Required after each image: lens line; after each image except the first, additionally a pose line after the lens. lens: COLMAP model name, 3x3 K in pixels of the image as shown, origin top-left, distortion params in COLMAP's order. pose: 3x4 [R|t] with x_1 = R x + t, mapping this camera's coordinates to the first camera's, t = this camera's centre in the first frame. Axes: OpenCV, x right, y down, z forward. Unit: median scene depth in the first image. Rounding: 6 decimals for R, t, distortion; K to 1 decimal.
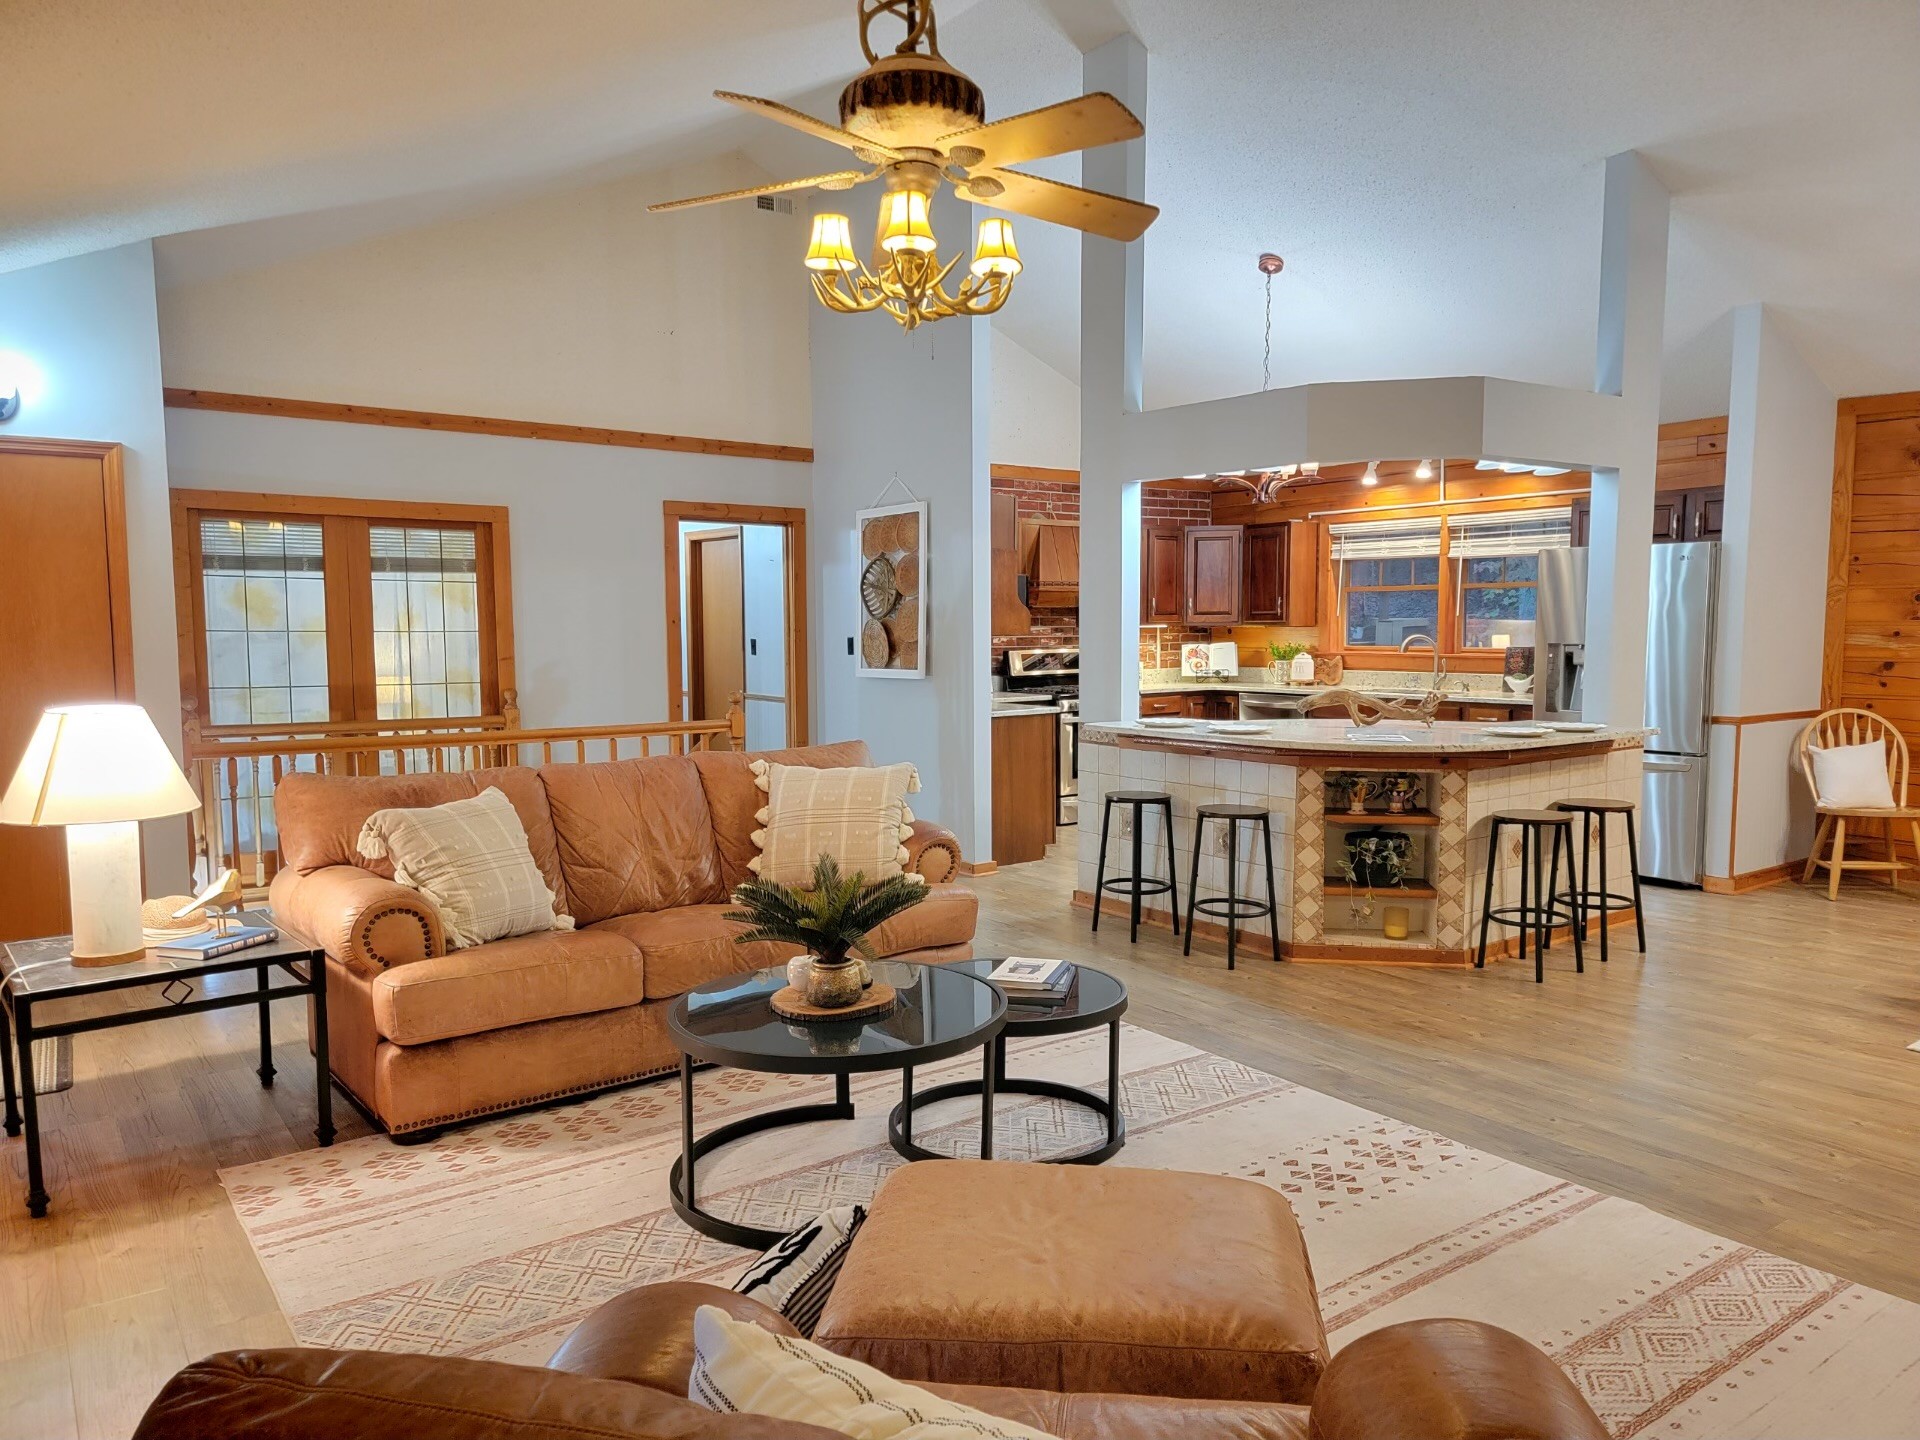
lens RADIAL K [[1329.6, 0, 976.0], [0, 1329.6, 742.1], [0, 0, 1]] dist [0.075410, -0.059212]
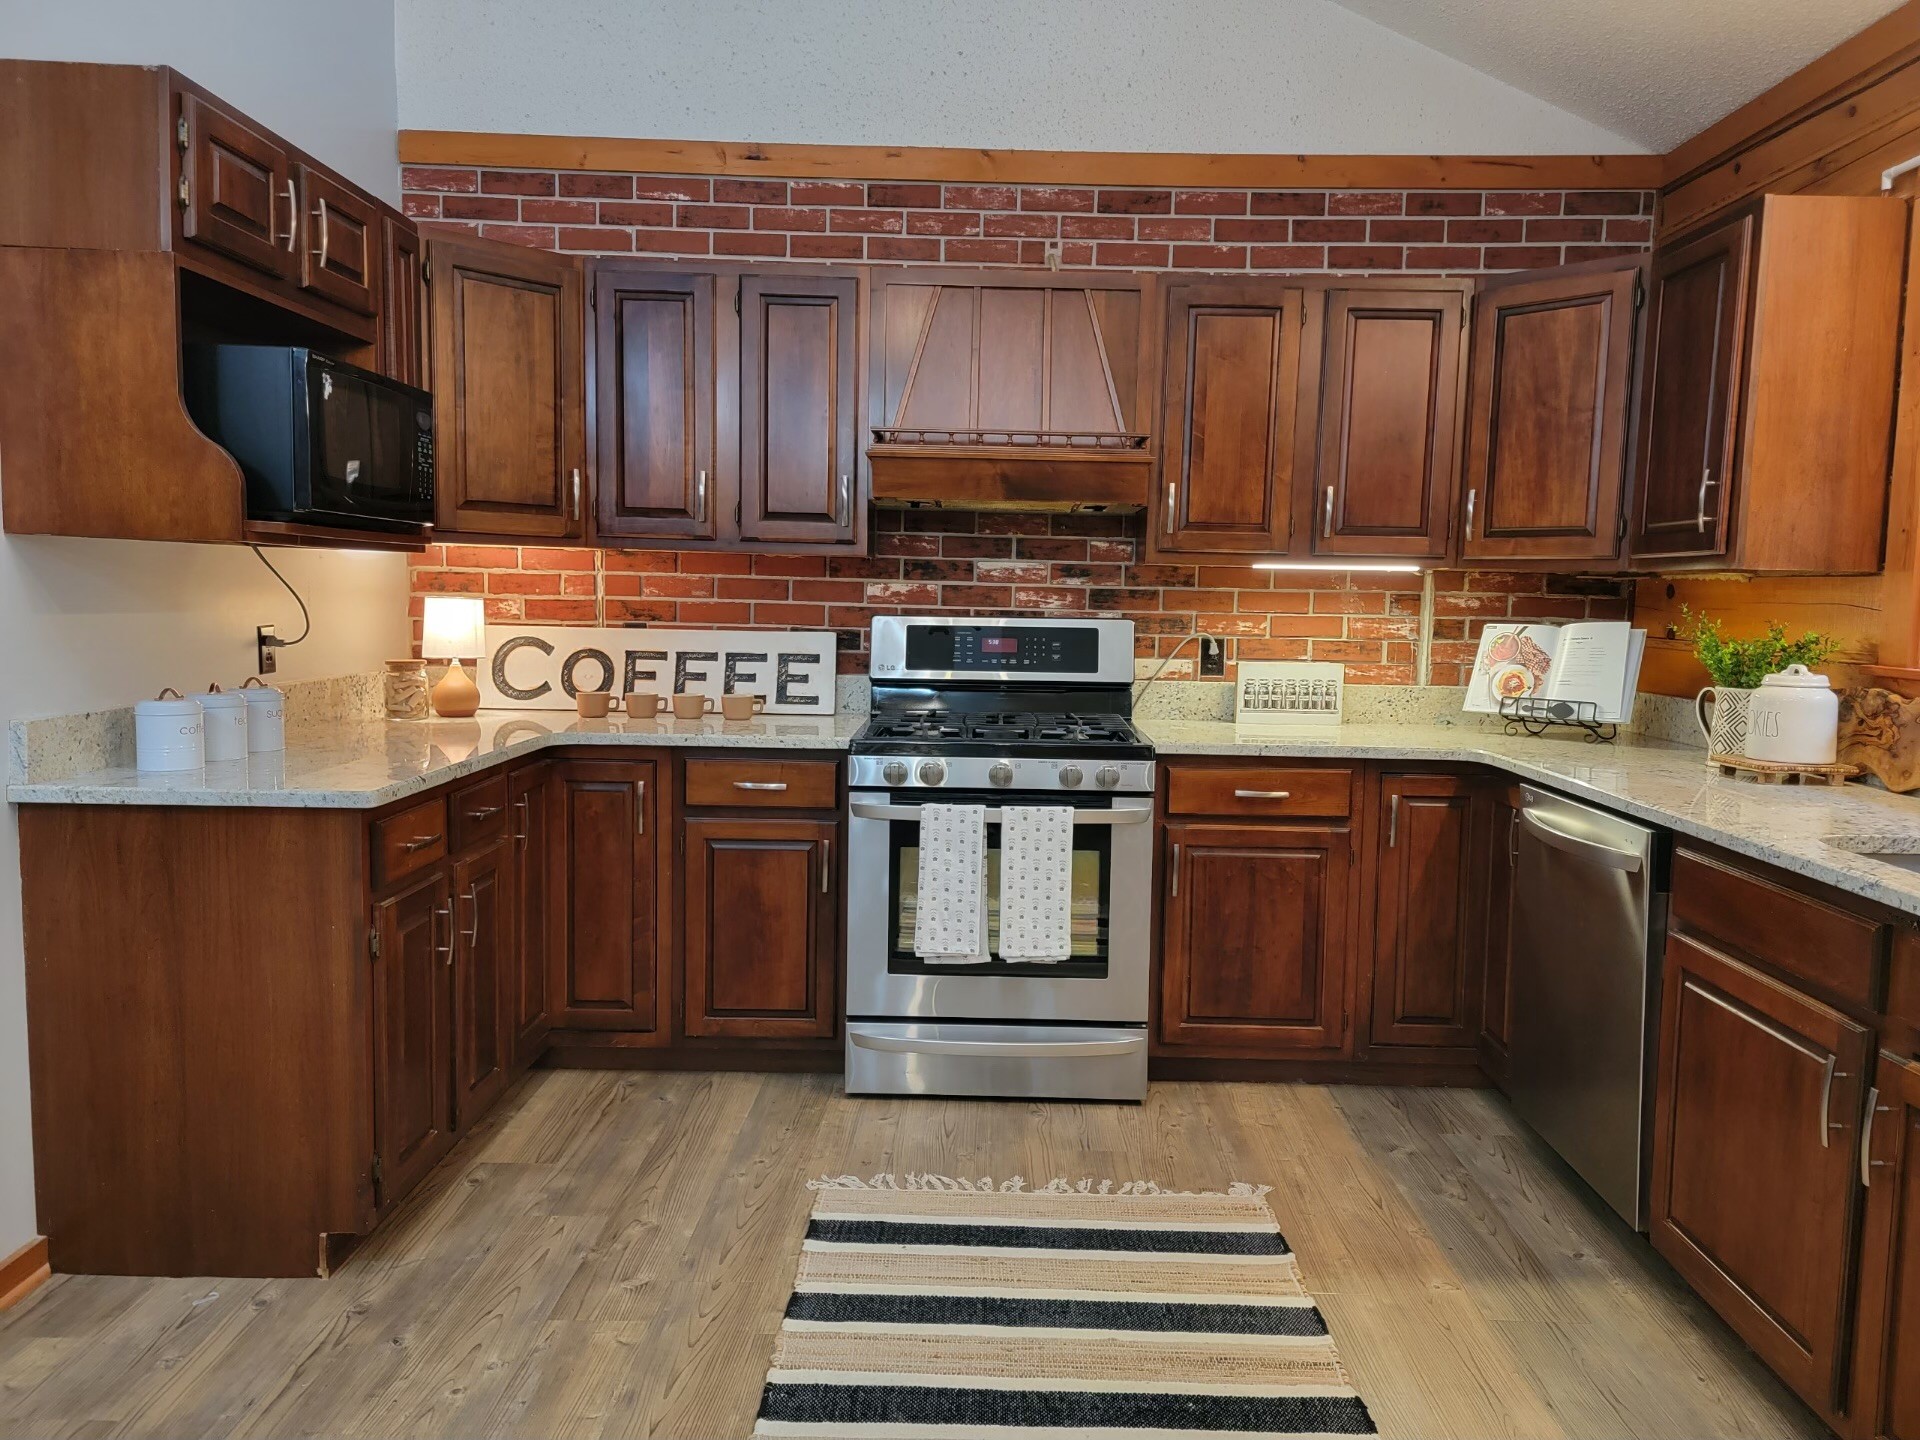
lens RADIAL K [[1329.6, 0, 973.7], [0, 1329.6, 709.6], [0, 0, 1]] dist [0.075410, -0.059212]
pose [[0.798171, 0.080134, -0.597077, 0.494405], [-0.082714, 0.996305, 0.023142, -0.088599], [0.596725, 0.030915, 0.801850, 1.183719]]
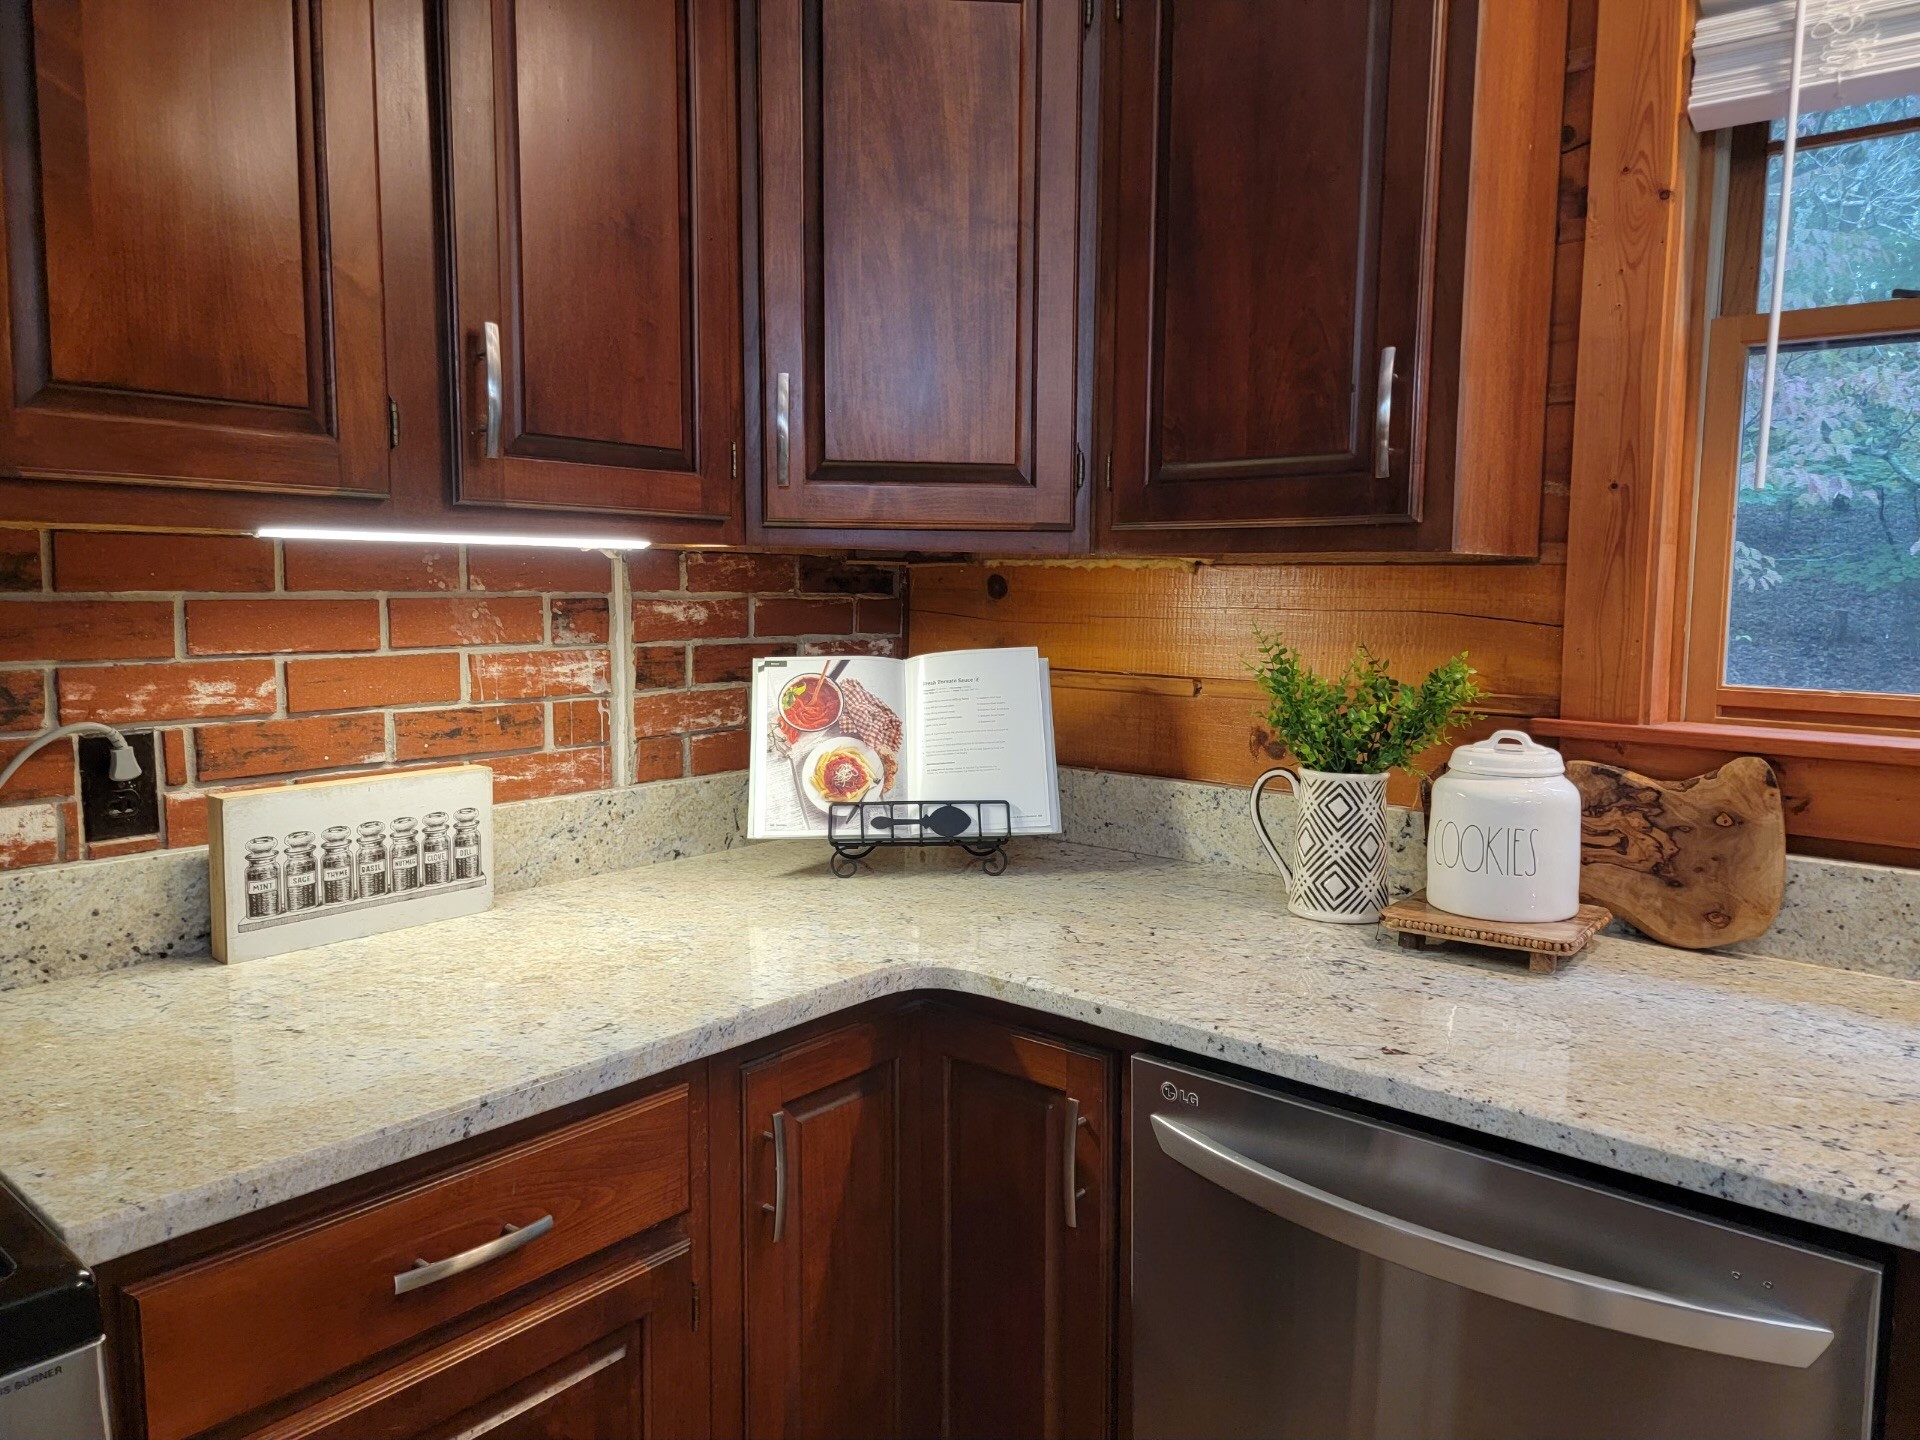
lens RADIAL K [[1329.6, 0, 985.7], [0, 1329.6, 711.7], [0, 0, 1]] dist [0.075410, -0.059212]
pose [[0.970675, -0.006810, 0.240300, 0.267293], [0.005164, 0.999959, 0.007480, -0.125731], [-0.240341, -0.006020, 0.970670, 1.539374]]
